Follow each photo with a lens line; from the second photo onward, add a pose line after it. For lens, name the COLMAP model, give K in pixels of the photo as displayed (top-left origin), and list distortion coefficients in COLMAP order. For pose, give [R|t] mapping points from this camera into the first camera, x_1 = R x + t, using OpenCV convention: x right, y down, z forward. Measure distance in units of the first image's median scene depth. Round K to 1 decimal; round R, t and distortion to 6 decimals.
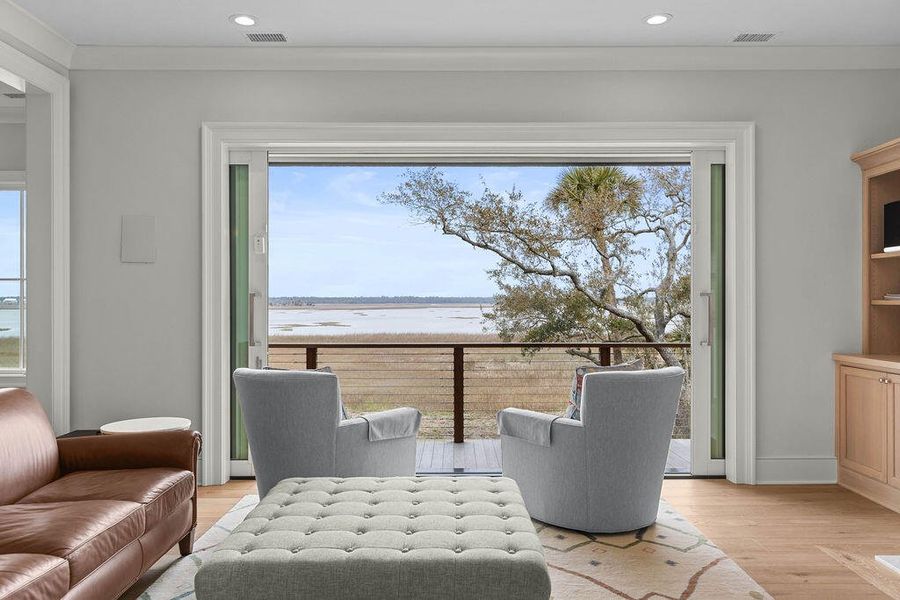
lens RADIAL K [[696.6, 0, 450.0], [0, 696.6, 300.0], [0, 0, 1]] dist [0.002933, -0.002569]
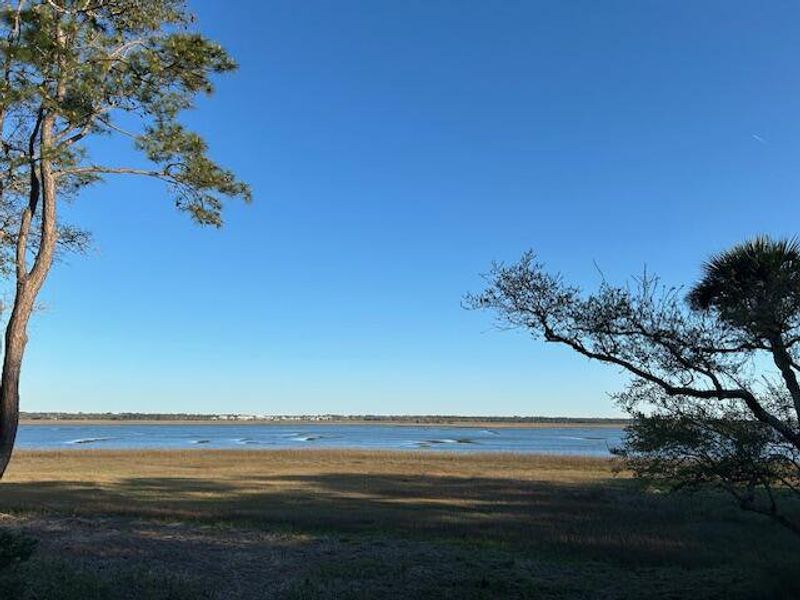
lens RADIAL K [[602.8, 0, 400.0], [0, 602.8, 300.0], [0, 0, 1]] dist [-0.000871, -0.001419]
pose [[0.960353, -0.045084, -0.275119, 0.018467], [-0.010637, 0.980193, -0.197756, -0.009308], [0.278586, 0.192842, 0.940852, 0.333376]]
